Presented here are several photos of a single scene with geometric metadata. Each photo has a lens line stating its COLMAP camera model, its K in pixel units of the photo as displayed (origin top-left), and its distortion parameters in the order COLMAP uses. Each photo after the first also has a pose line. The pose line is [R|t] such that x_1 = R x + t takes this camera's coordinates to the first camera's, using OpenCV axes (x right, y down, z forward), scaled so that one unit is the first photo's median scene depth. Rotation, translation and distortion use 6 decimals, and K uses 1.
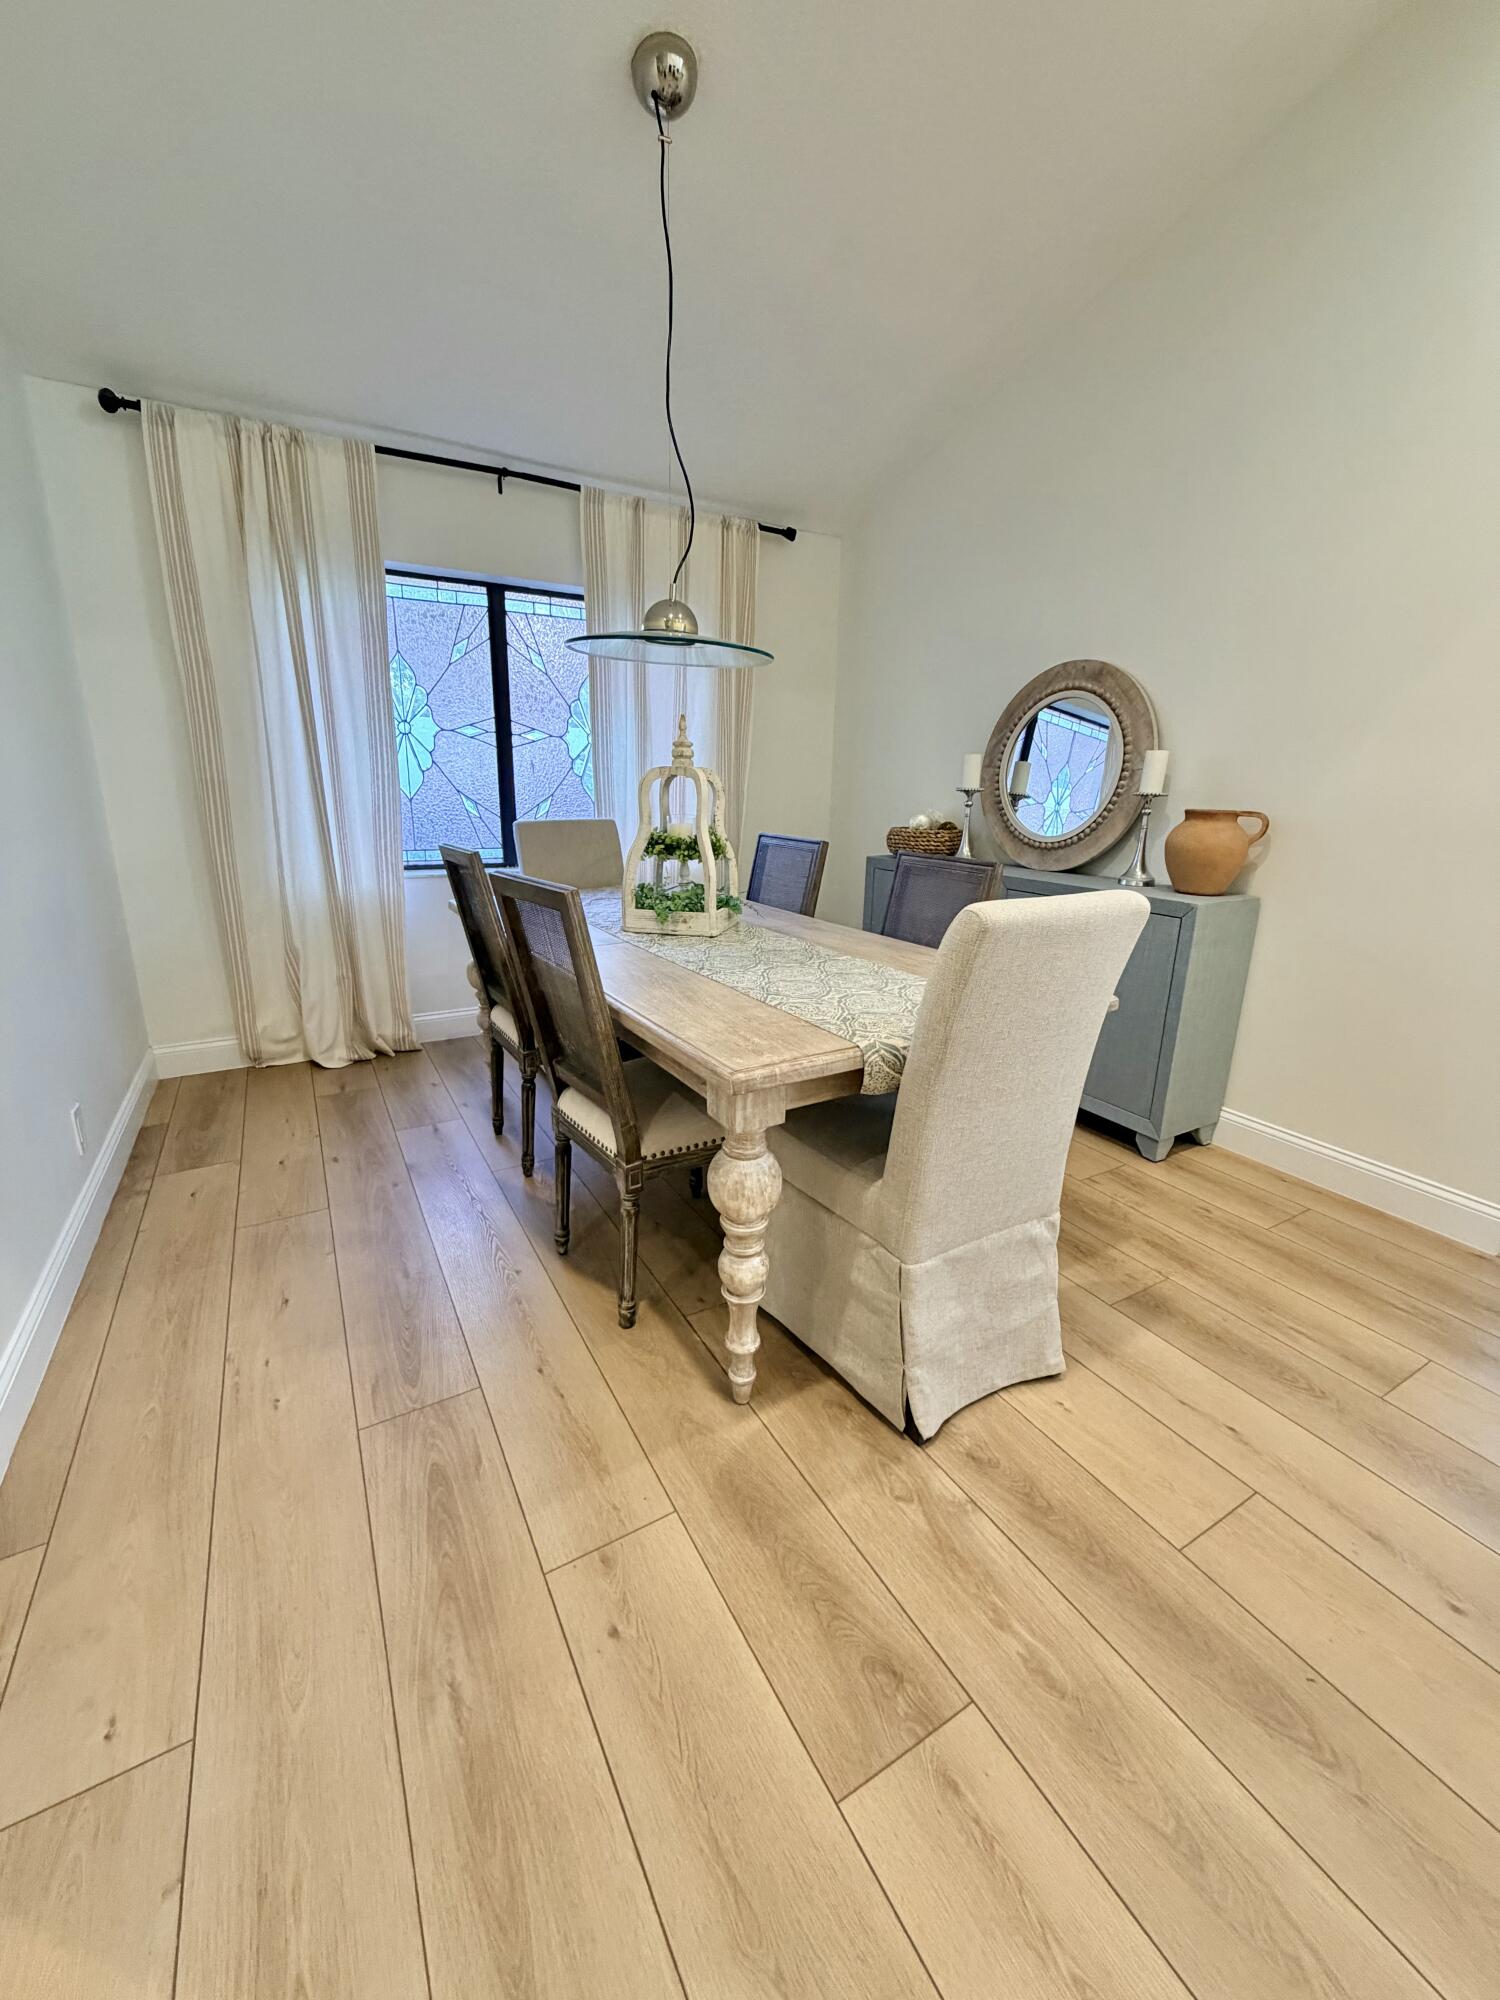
lens RADIAL K [[803.0, 0, 748.2], [0, 803.0, 996.1], [0, 0, 1]] dist [0.000202, 0.000190]
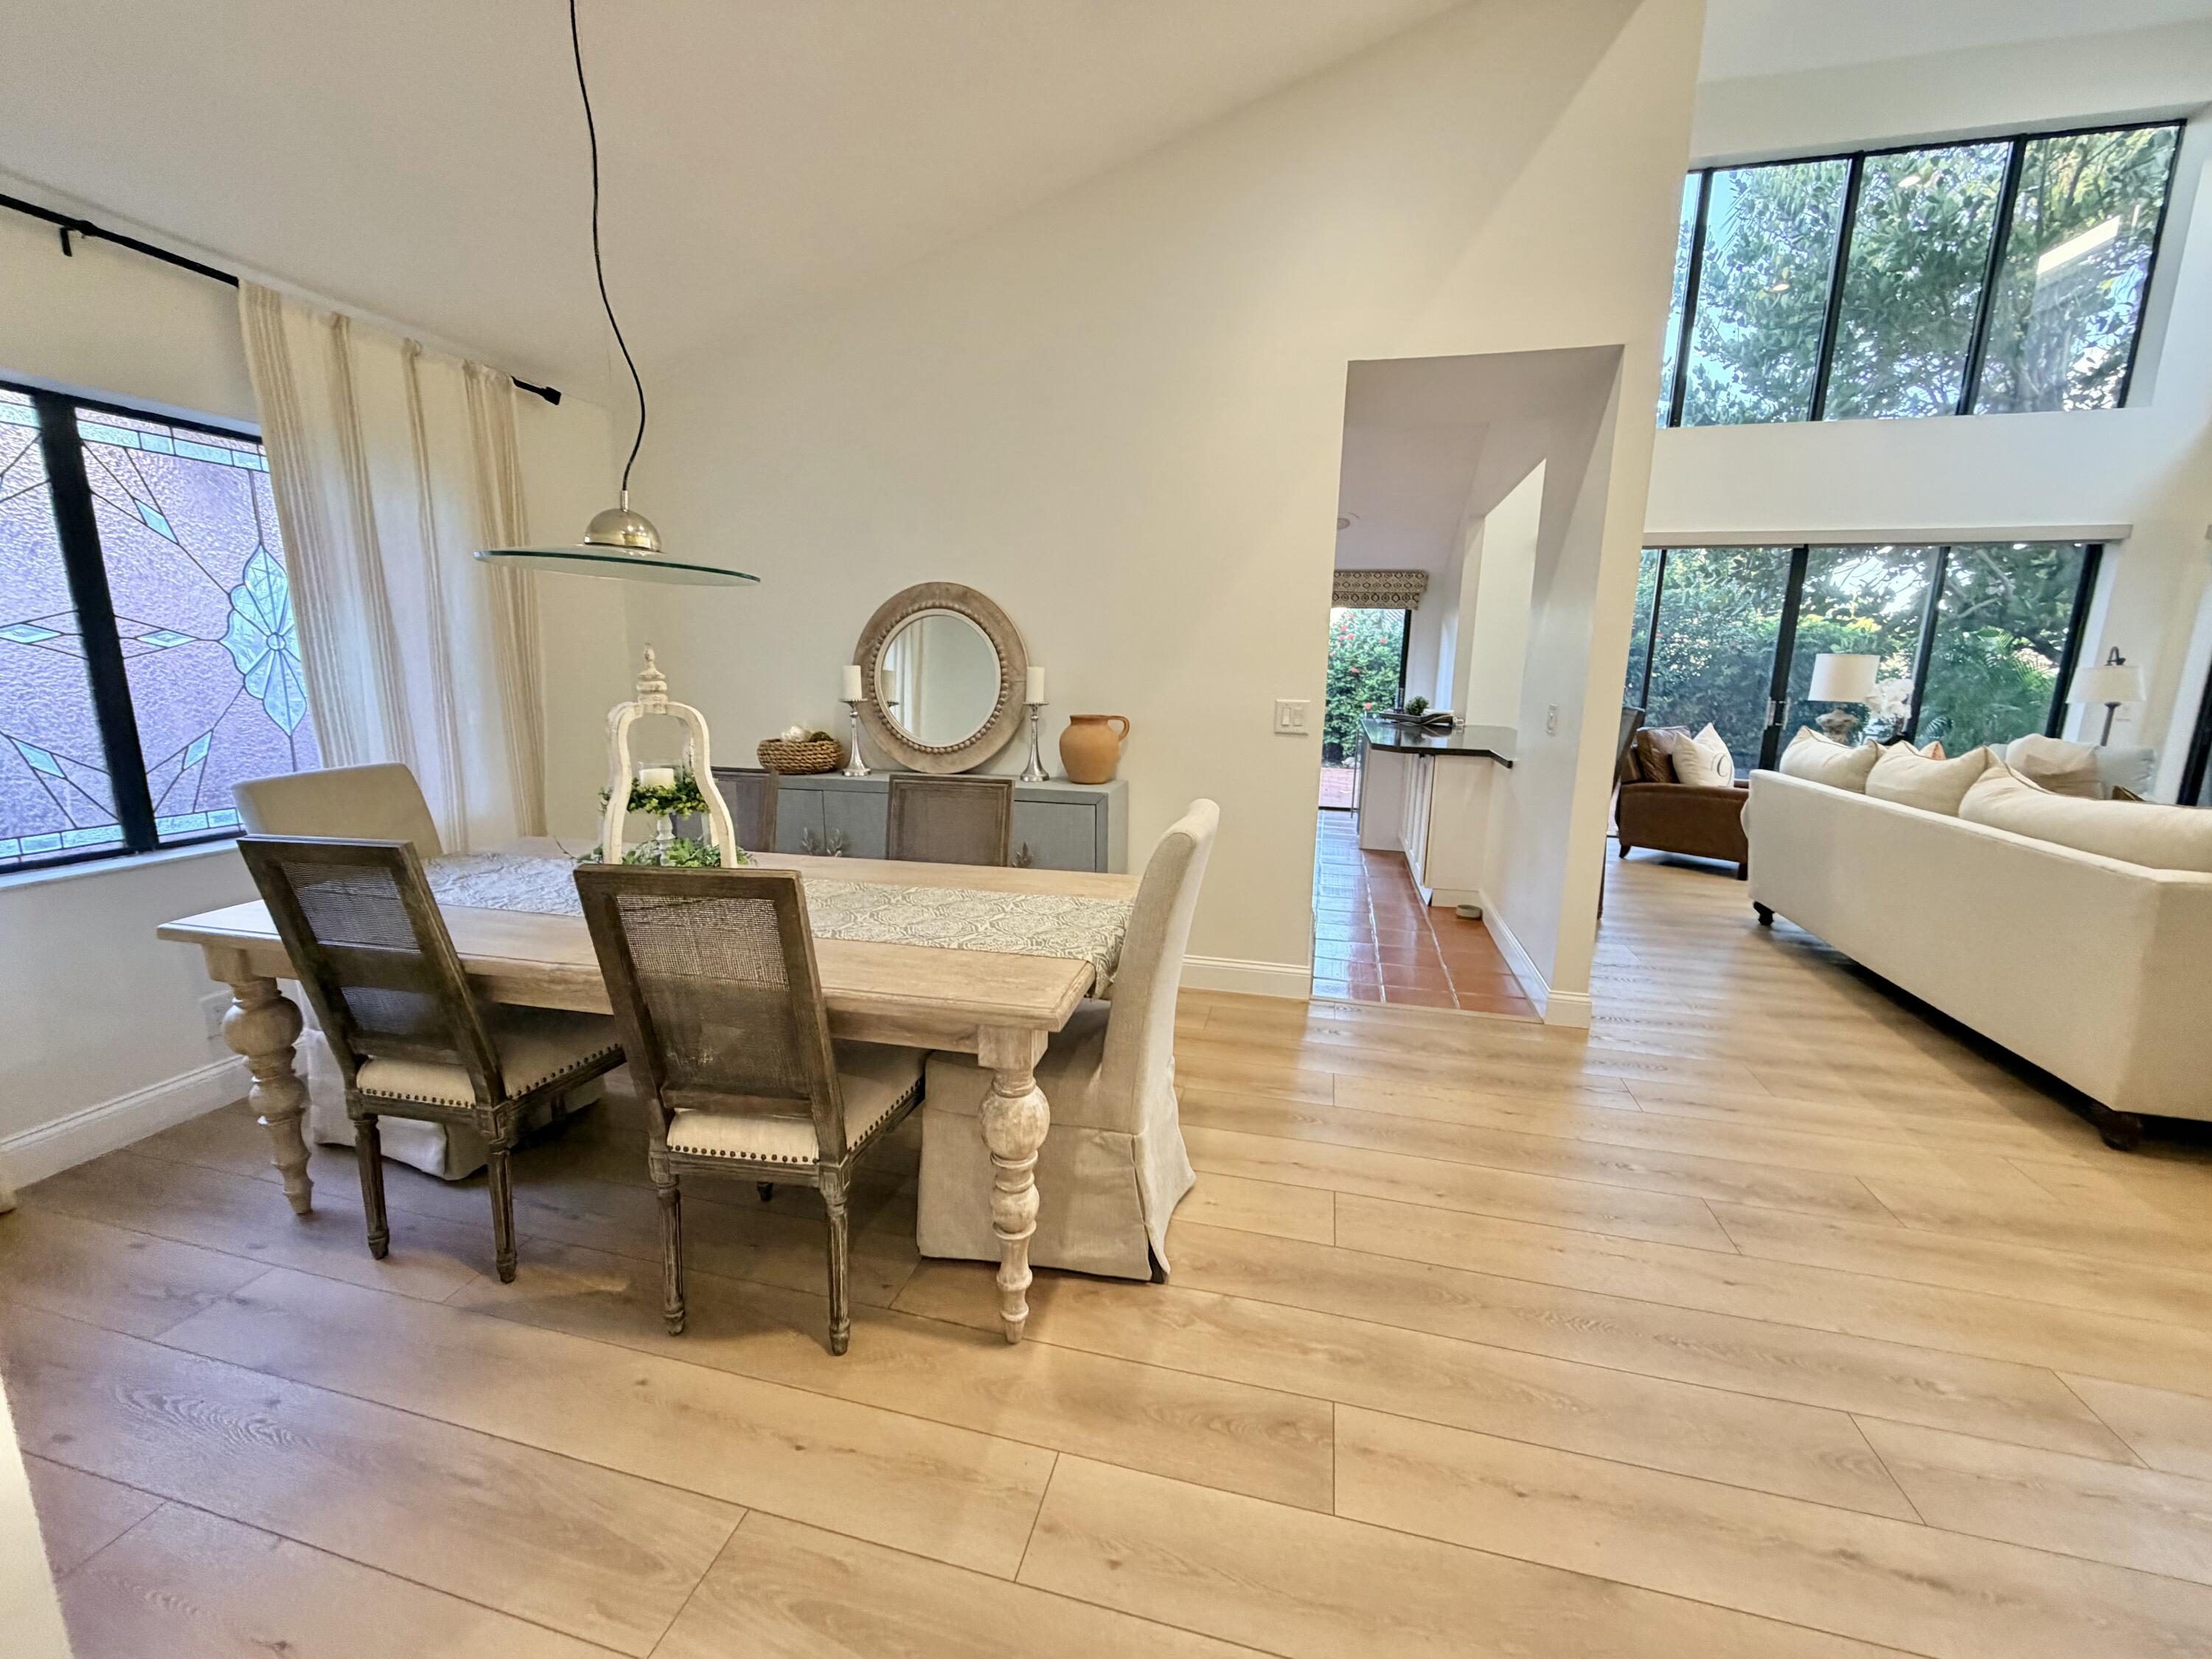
lens RADIAL K [[888.2, 0, 1107.3], [0, 888.2, 832.3], [0, 0, 1]] dist [0.000202, 0.000190]
pose [[0.693535, -0.148045, 0.705048, -0.388006], [0.190346, 0.981536, 0.018863, -0.074723], [-0.694822, 0.121121, 0.708909, 0.033456]]
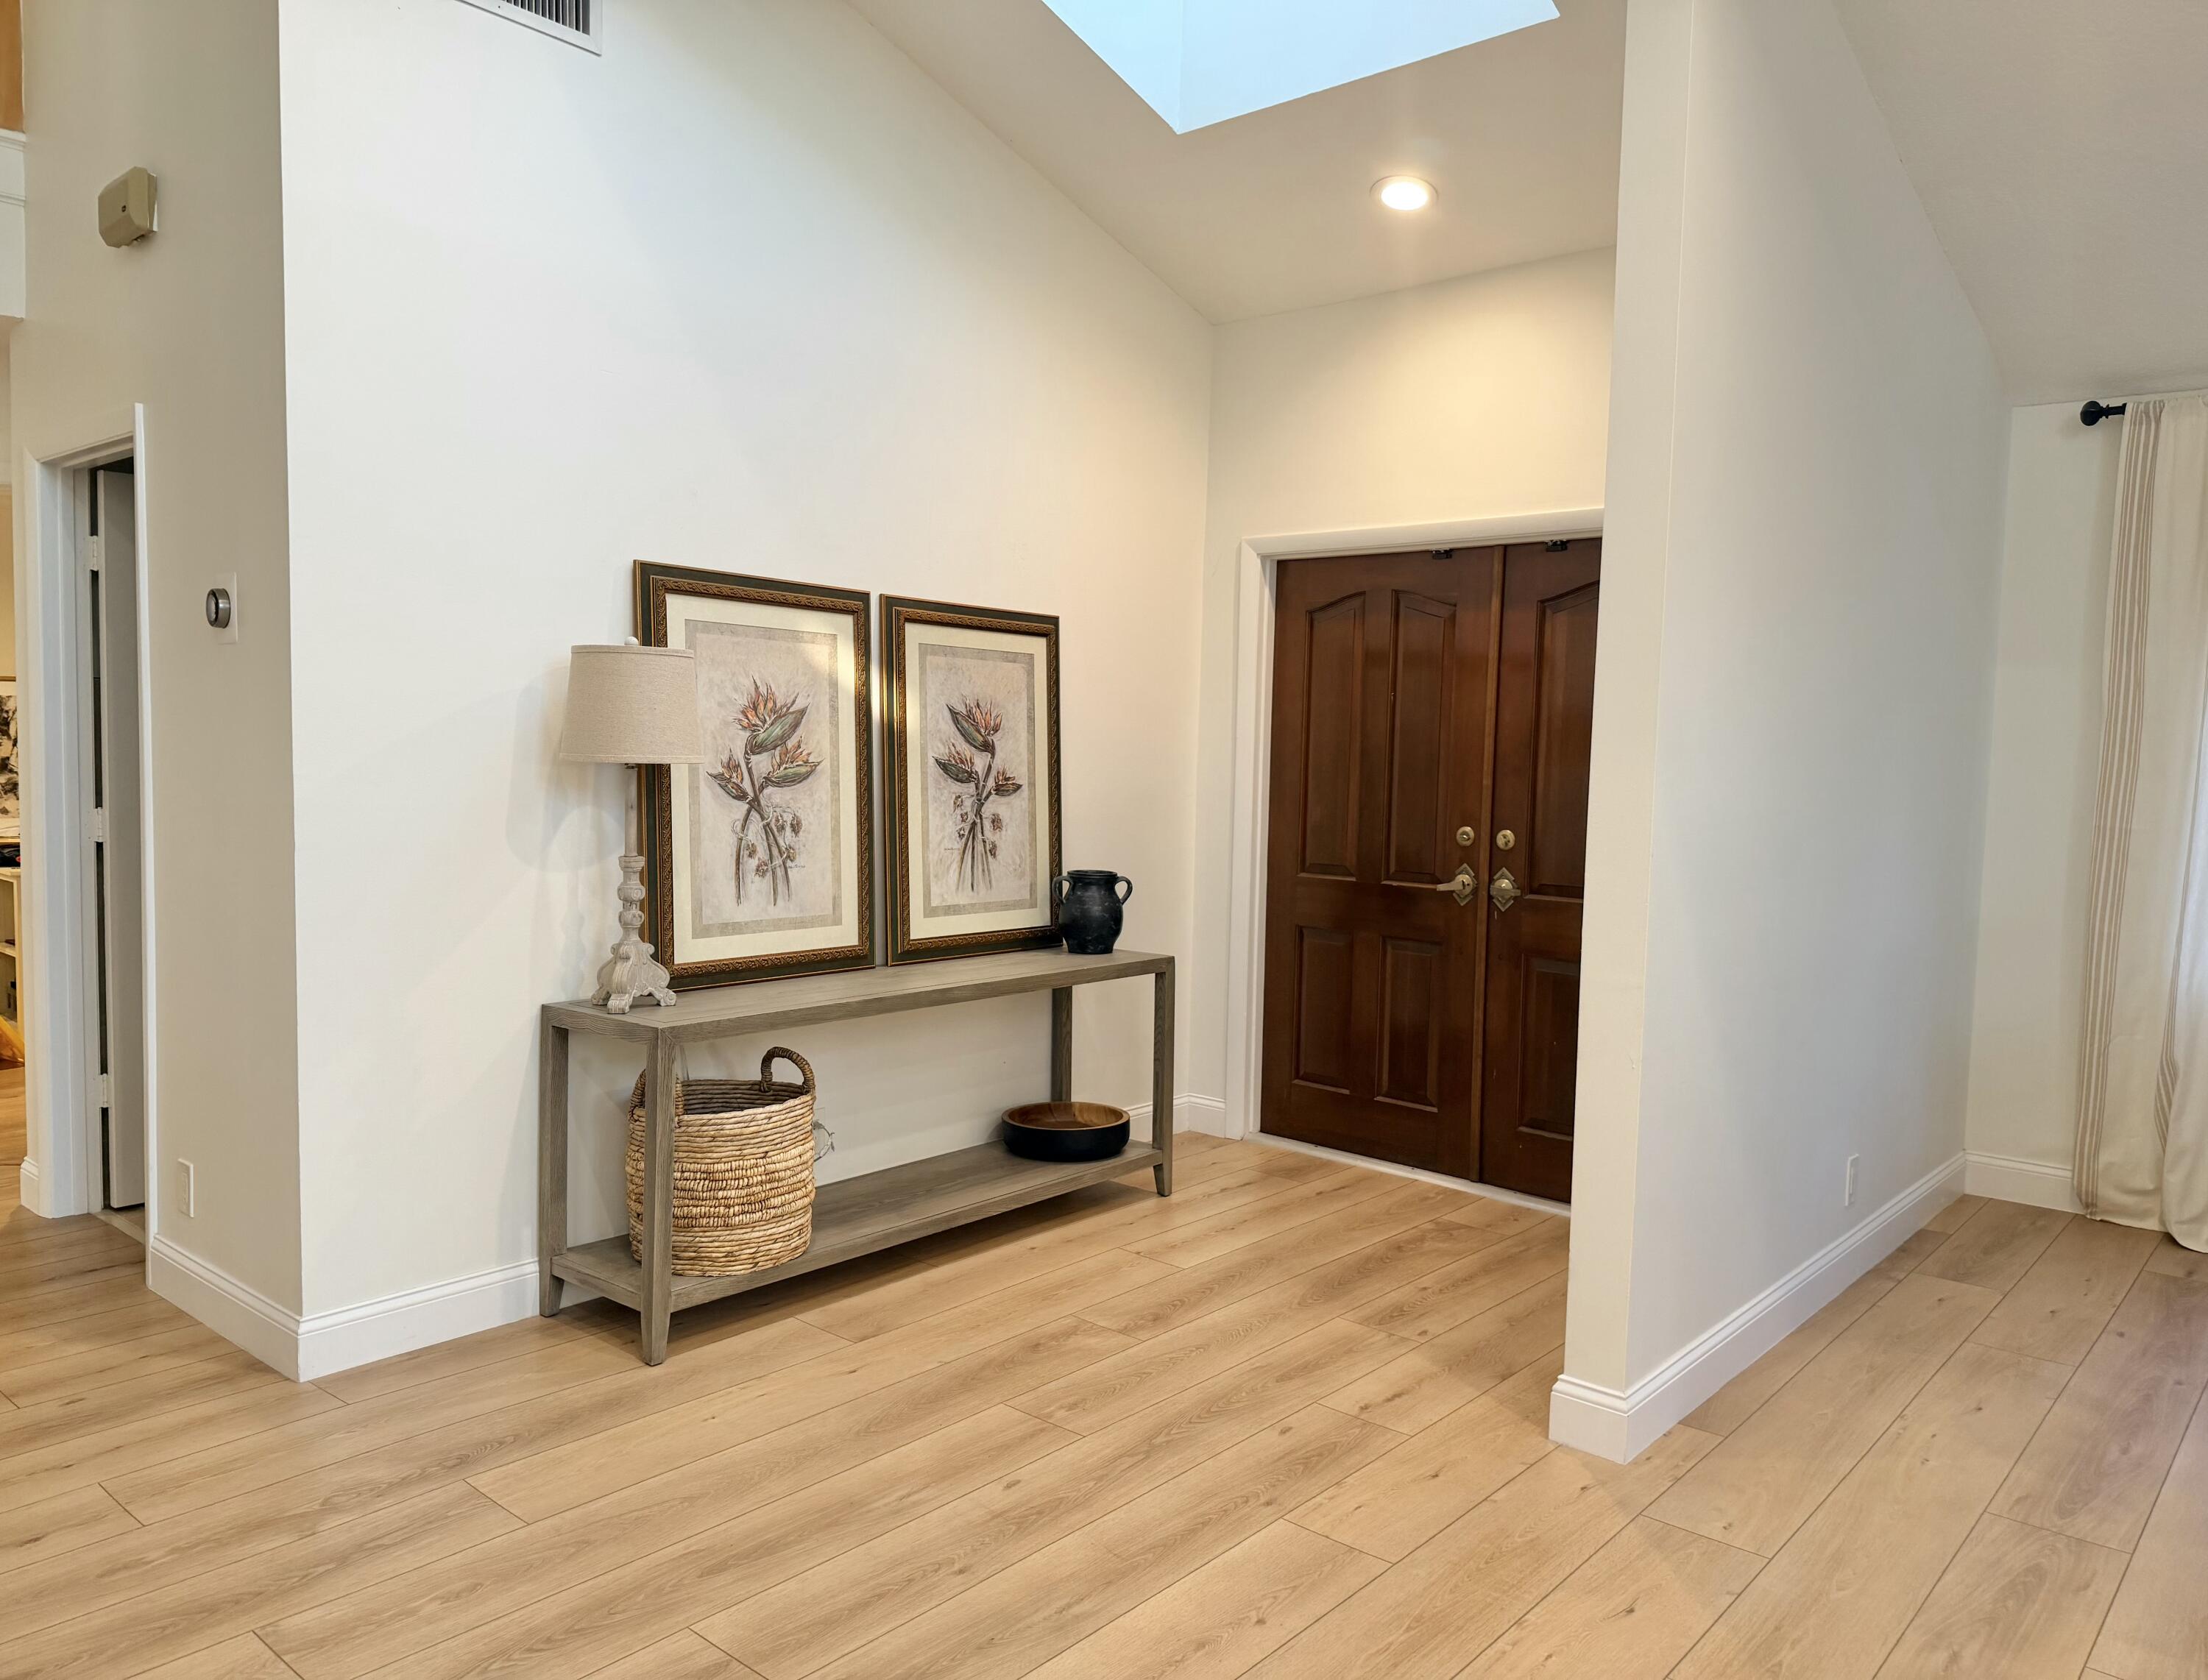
lens RADIAL K [[1585.2, 0, 1100.7], [0, 1585.2, 848.6], [0, 0, 1]] dist [-0.007659, 0.000199]
pose [[0.335760, 0.054554, -0.940366, 0.521554], [-0.266554, 0.963018, -0.039305, 0.082078], [0.903446, 0.263856, 0.337885, -0.465838]]
